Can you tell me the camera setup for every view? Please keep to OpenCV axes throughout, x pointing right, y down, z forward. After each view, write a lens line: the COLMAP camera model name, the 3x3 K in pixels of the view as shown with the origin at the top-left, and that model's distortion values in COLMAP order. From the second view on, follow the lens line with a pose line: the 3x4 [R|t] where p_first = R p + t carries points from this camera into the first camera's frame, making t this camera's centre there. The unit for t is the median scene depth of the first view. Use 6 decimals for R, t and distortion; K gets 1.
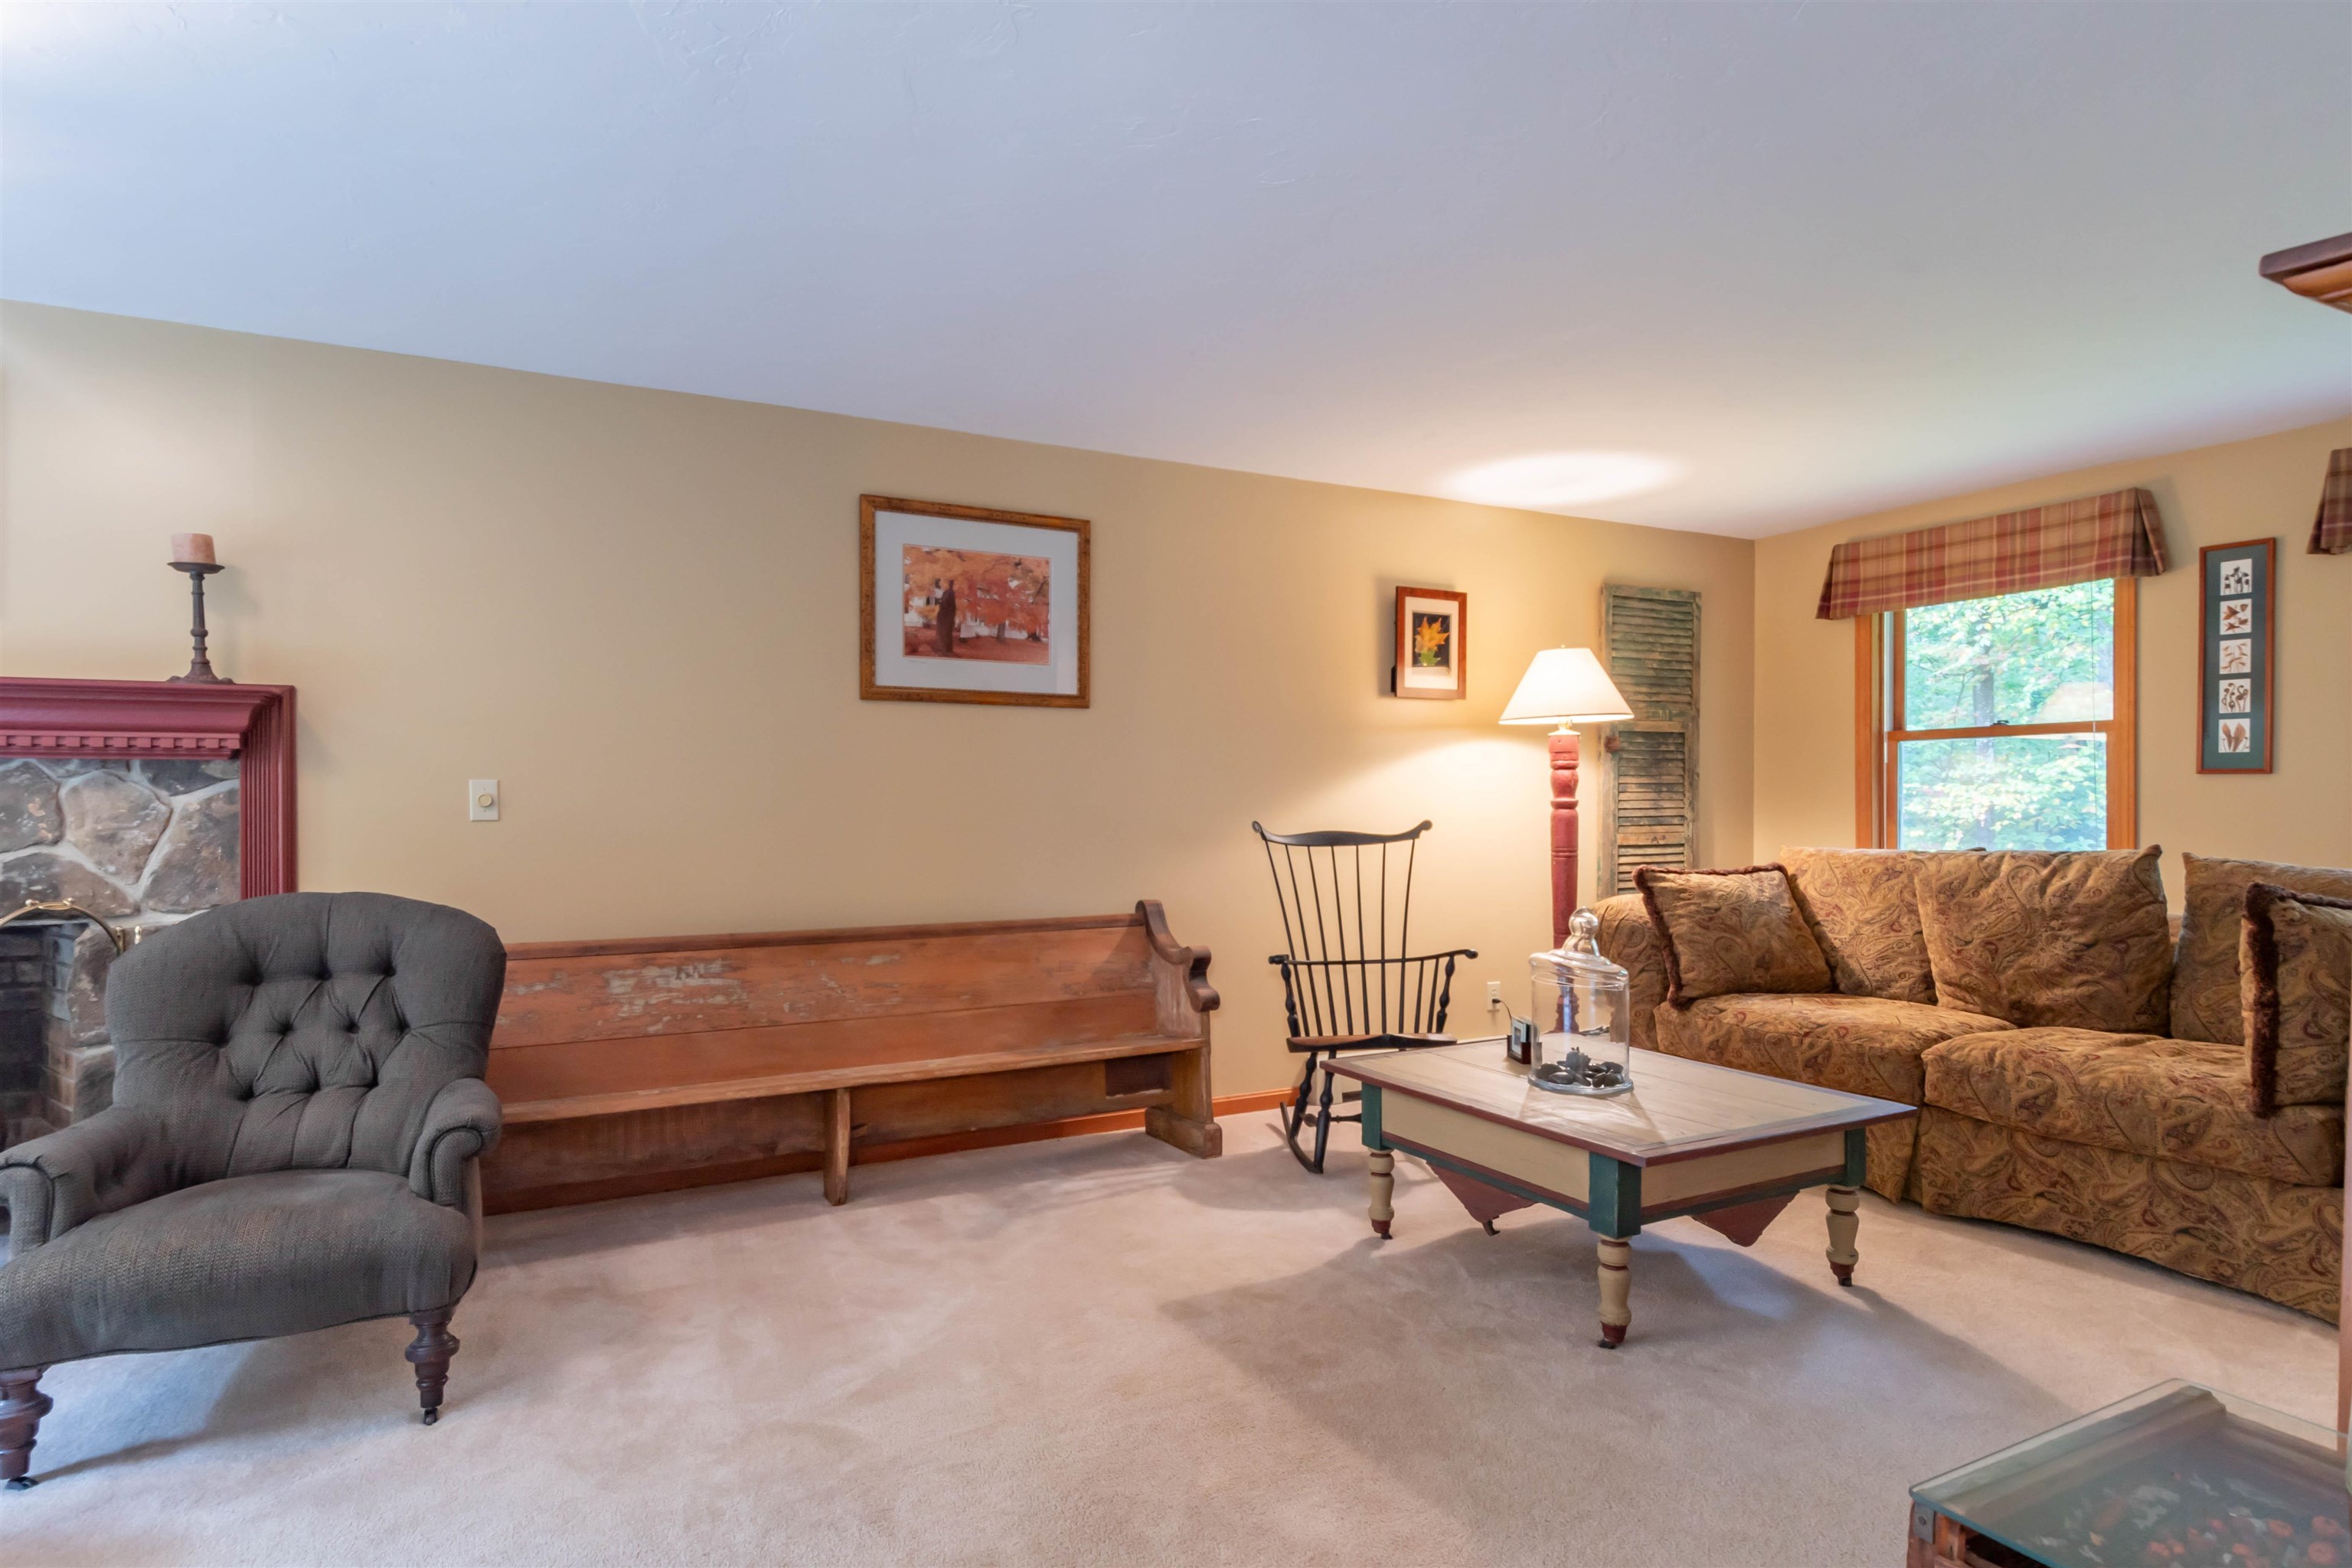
lens RADIAL K [[1266.8, 0, 1098.7], [0, 1266.8, 808.2], [0, 0, 1]] dist [-0.000868, 0.001977]
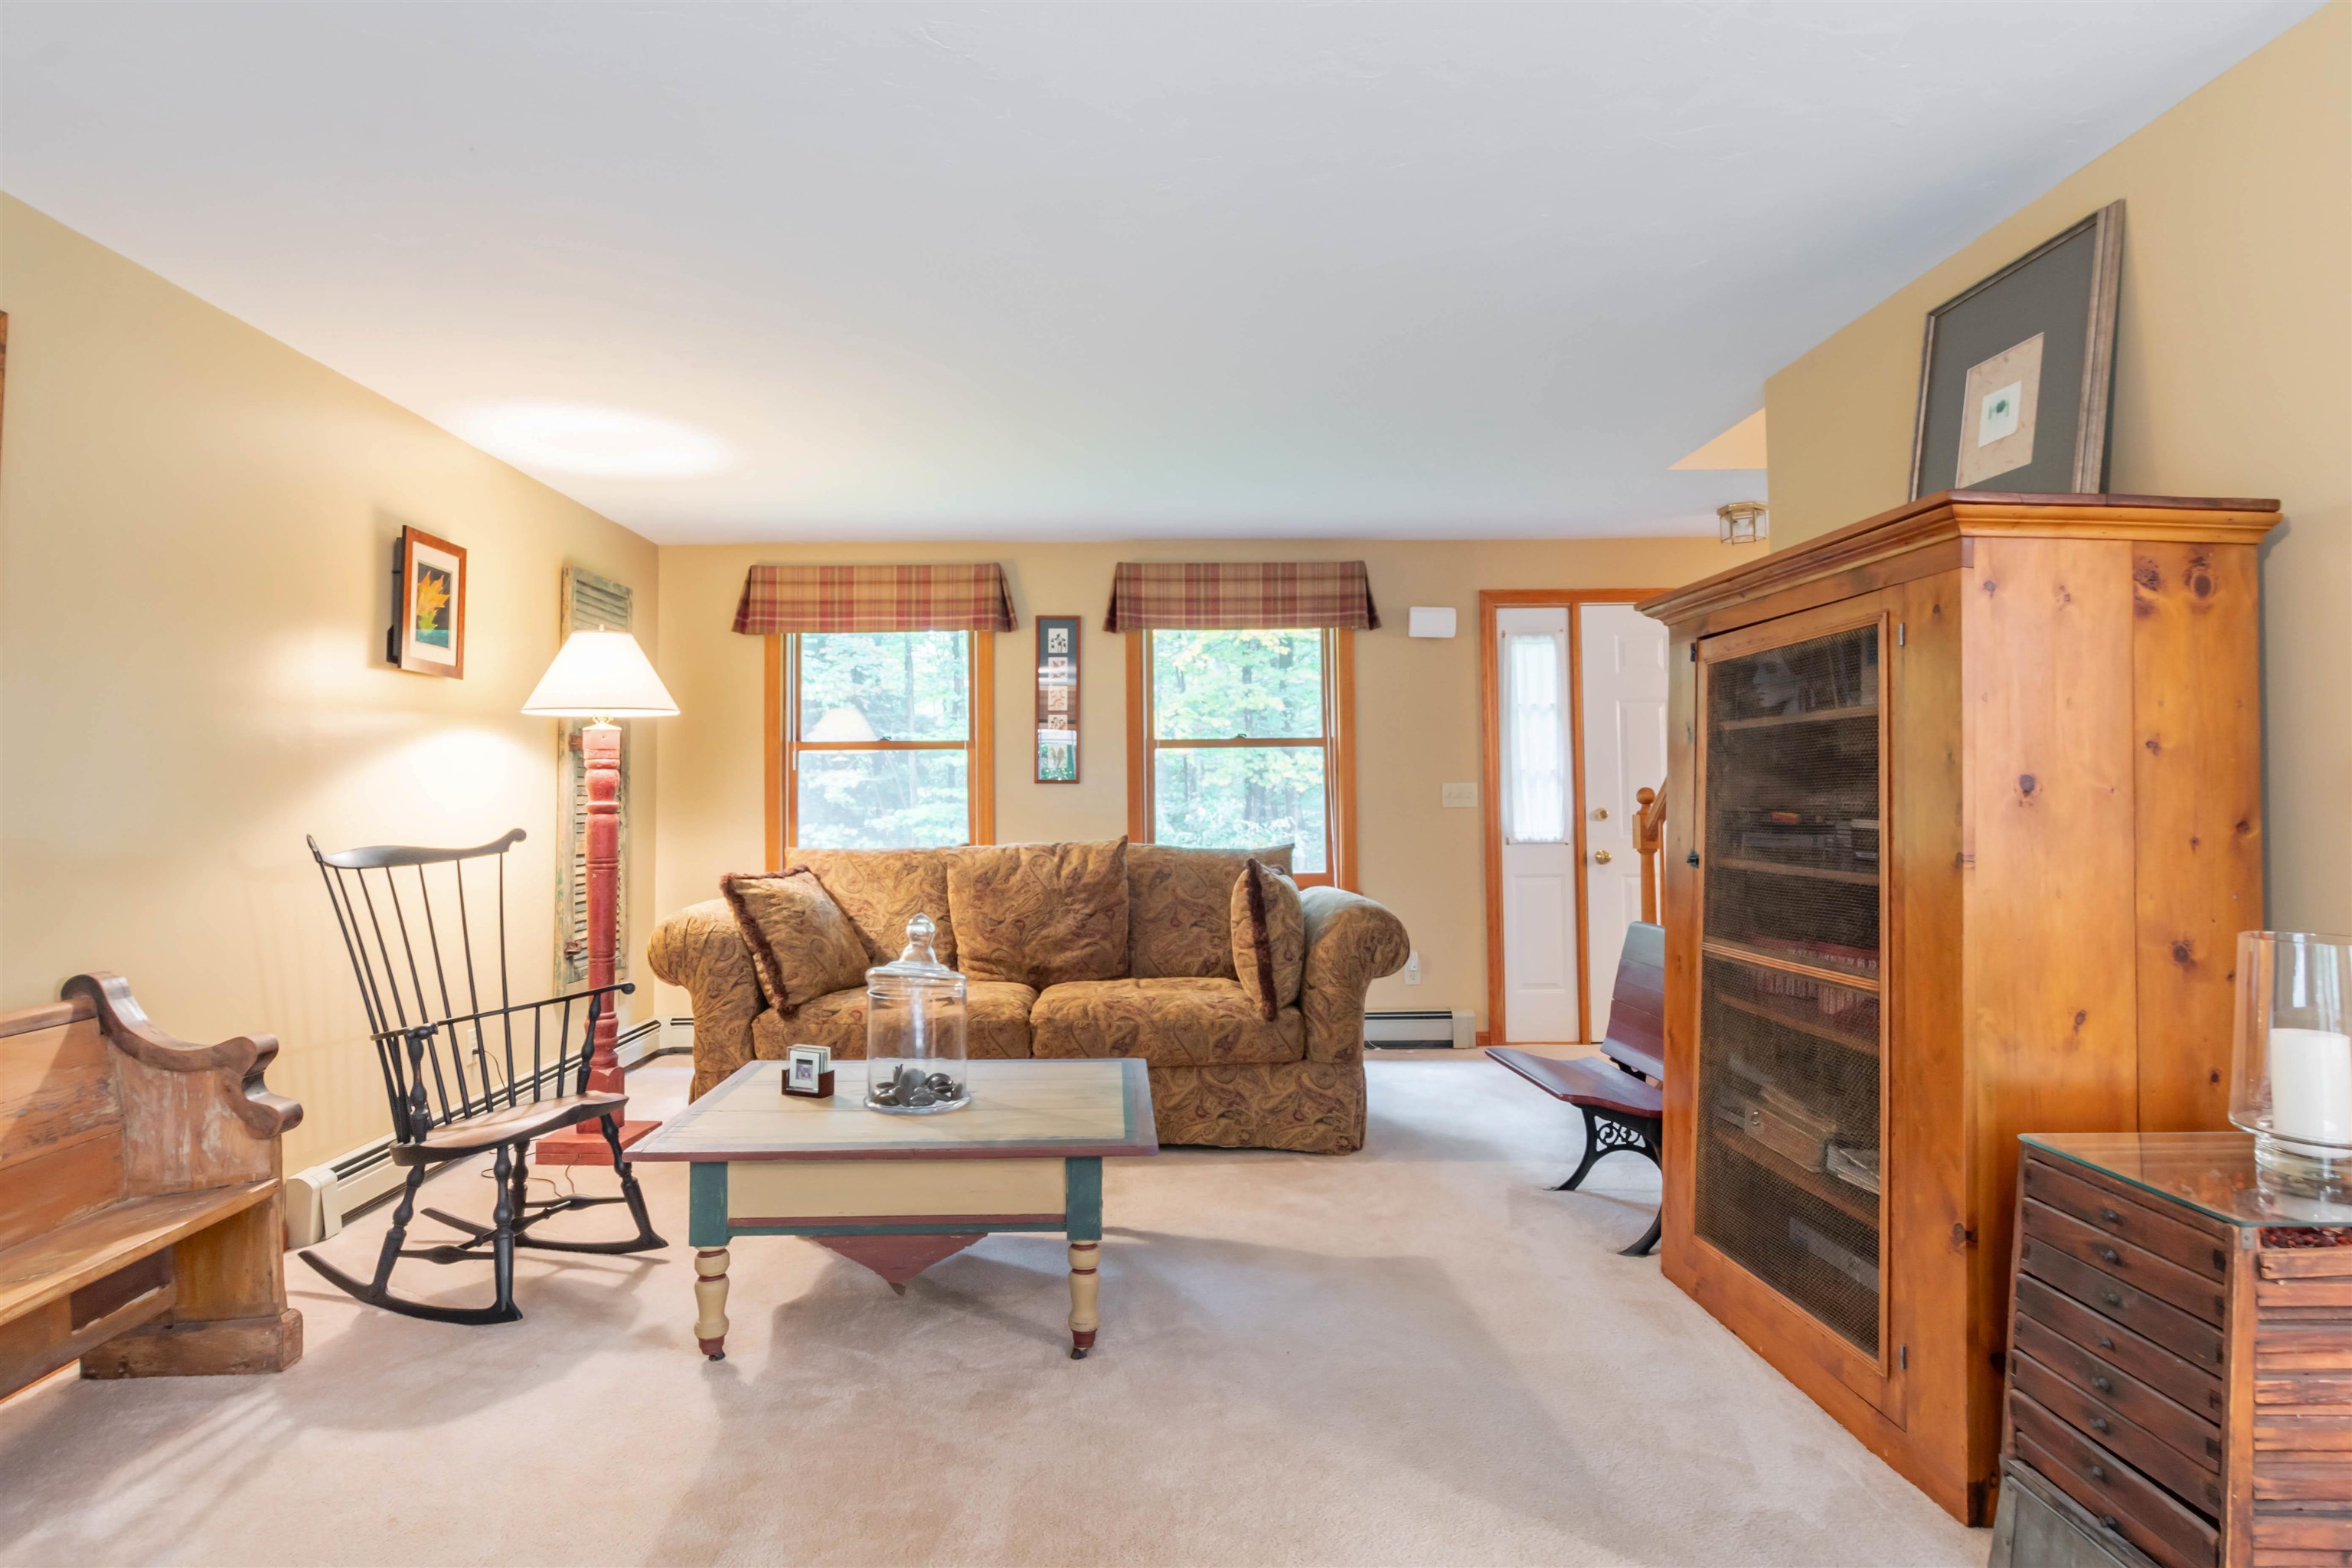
lens RADIAL K [[1266.8, 0, 1150.3], [0, 1266.8, 743.5], [0, 0, 1]] dist [-0.000868, 0.001977]
pose [[0.445411, 0.041352, 0.894371, -0.384312], [0.010849, 0.998610, -0.051574, 0.001651], [-0.895260, 0.032675, 0.444344, 0.408035]]
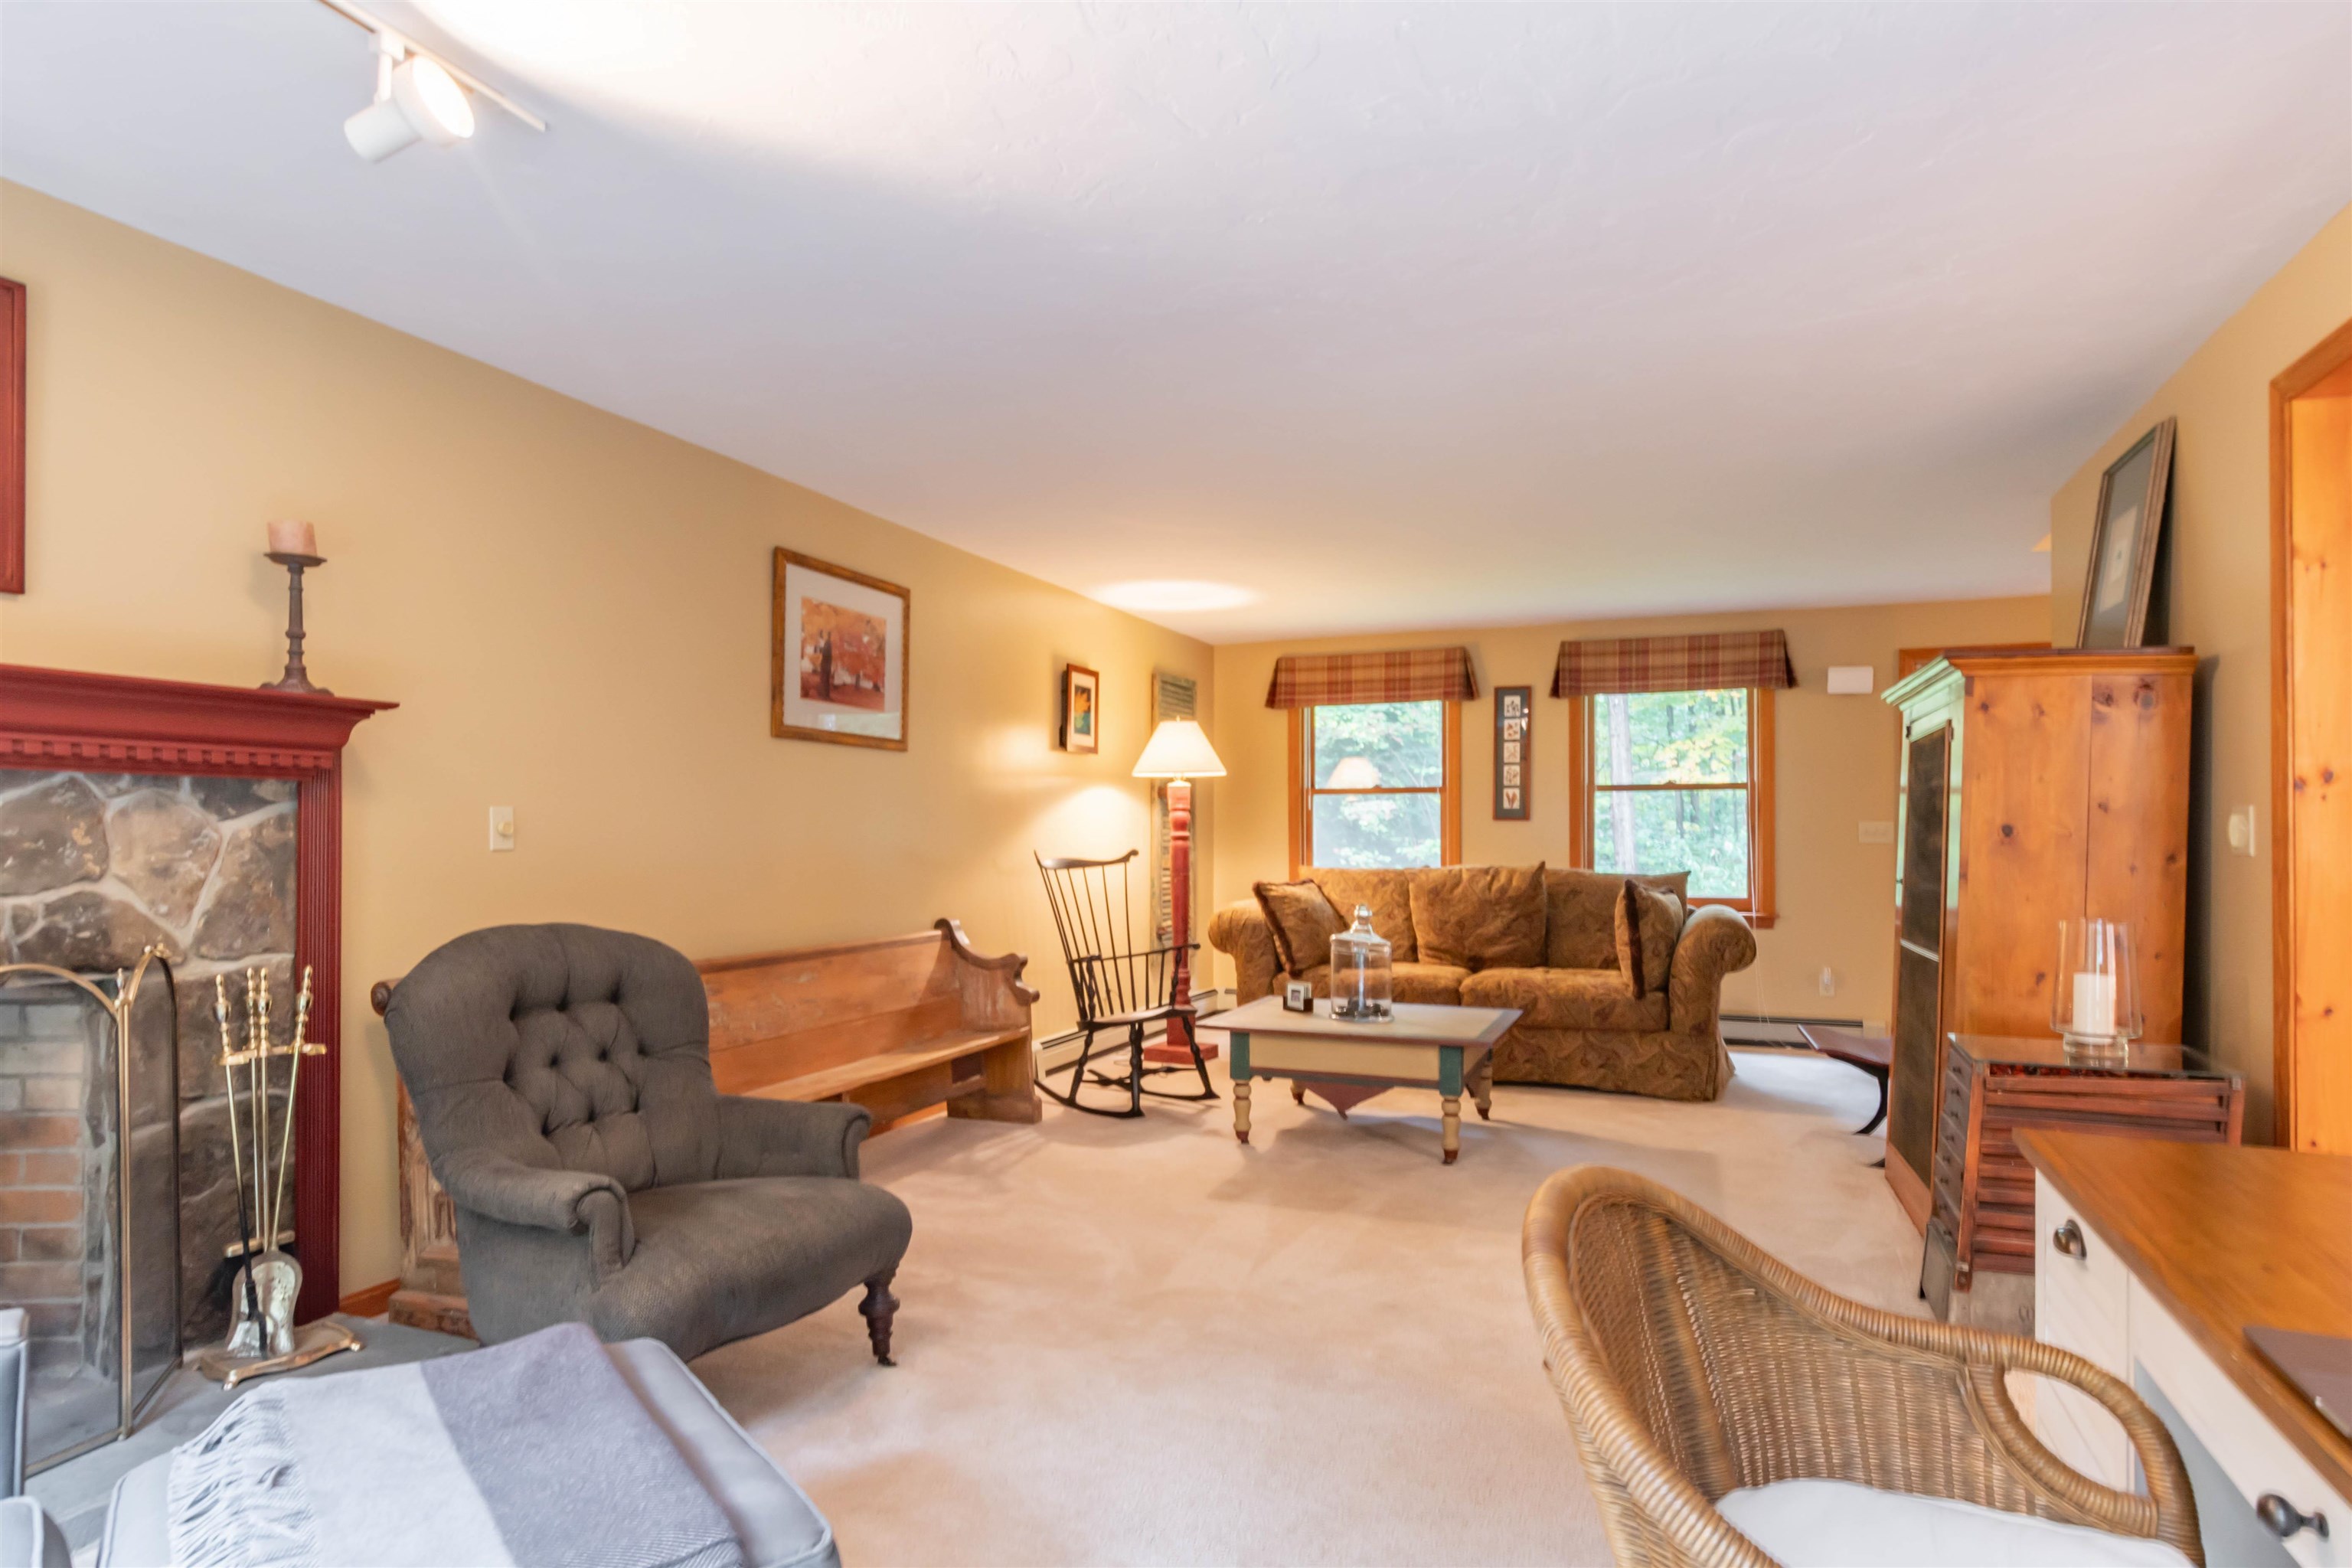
lens RADIAL K [[1266.8, 0, 1133.0], [0, 1266.8, 821.8], [0, 0, 1]] dist [-0.000868, 0.001977]
pose [[0.783035, 0.010835, 0.621883, -0.776608], [-0.000724, 0.999863, -0.016509, 0.004258], [-0.621977, 0.012477, 0.782936, -0.034826]]
